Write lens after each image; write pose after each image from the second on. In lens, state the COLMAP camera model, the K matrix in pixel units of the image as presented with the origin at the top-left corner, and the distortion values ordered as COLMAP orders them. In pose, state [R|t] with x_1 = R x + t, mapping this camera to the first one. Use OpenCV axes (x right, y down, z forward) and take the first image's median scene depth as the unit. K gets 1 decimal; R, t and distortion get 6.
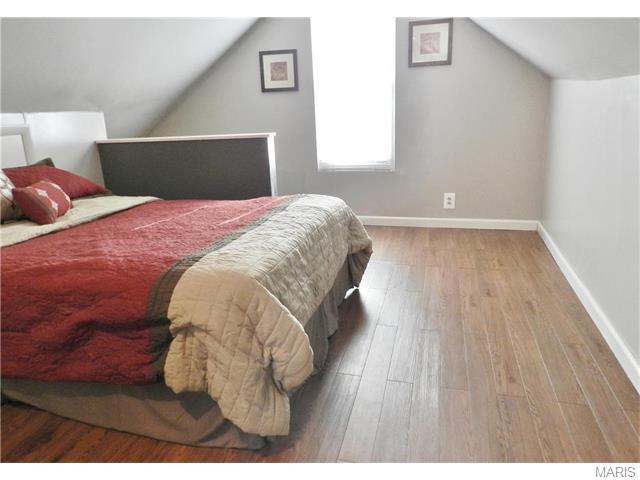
lens RADIAL K [[442.6, 0, 320.0], [0, 442.6, 240.0], [0, 0, 1]] dist [0.003612, 0.001462]
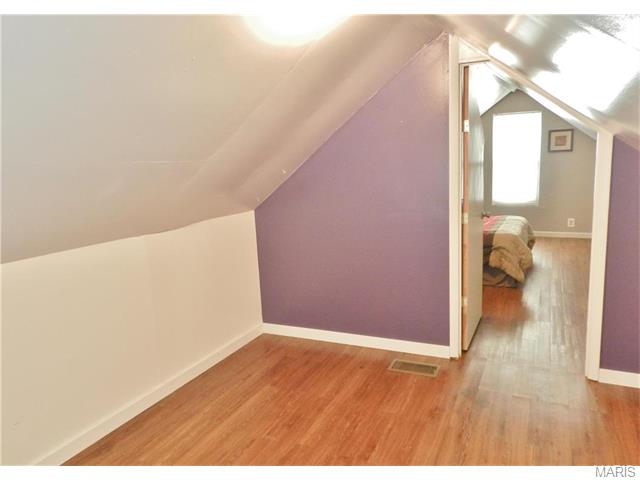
lens RADIAL K [[442.6, 0, 320.0], [0, 442.6, 240.0], [0, 0, 1]] dist [0.003612, 0.001462]
pose [[0.977338, 0.023734, -0.210350, -0.373393], [-0.039764, 0.996589, -0.072308, 0.175758], [0.207916, 0.079034, 0.974948, -1.106321]]
